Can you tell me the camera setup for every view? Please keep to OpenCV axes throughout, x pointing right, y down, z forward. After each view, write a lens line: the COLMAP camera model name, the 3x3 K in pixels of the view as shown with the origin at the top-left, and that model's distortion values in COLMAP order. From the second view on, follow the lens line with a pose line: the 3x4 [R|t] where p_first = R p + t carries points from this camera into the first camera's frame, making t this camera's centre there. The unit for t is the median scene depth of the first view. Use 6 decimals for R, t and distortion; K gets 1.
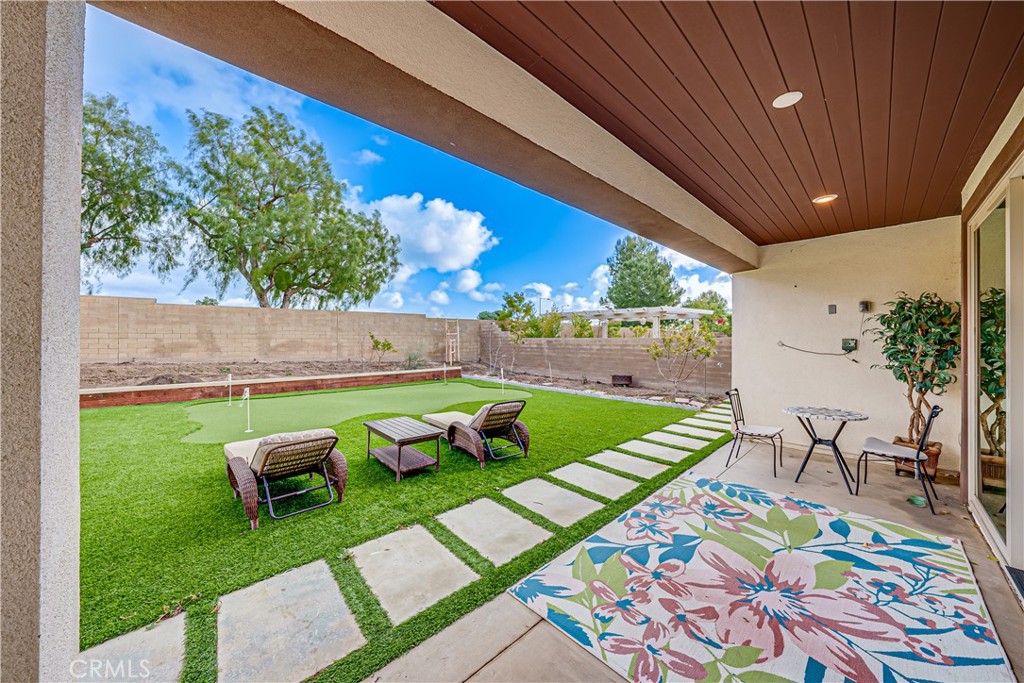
lens RADIAL K [[356.7, 0, 512.6], [0, 356.7, 337.2], [0, 0, 1]] dist [-0.033643, 0.006884]
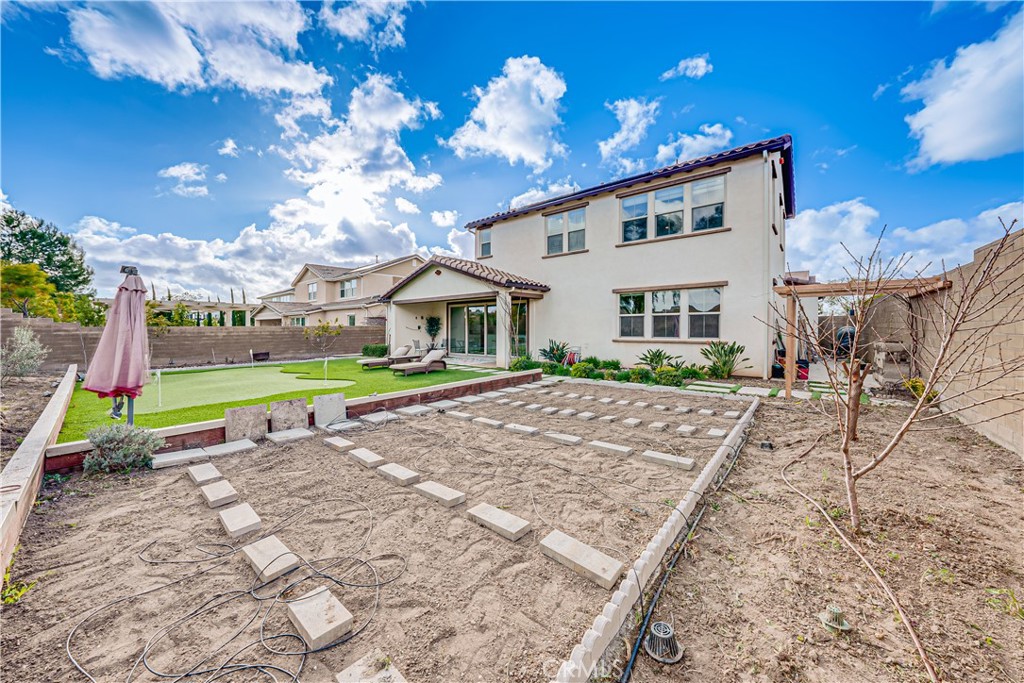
lens RADIAL K [[356.7, 0, 512.6], [0, 356.7, 337.2], [0, 0, 1]] dist [-0.033643, 0.006884]
pose [[-0.142707, -0.028150, 0.989365, -4.130950], [0.002607, 0.999581, 0.028817, 0.027450], [-0.989762, 0.006692, -0.142573, 0.714221]]
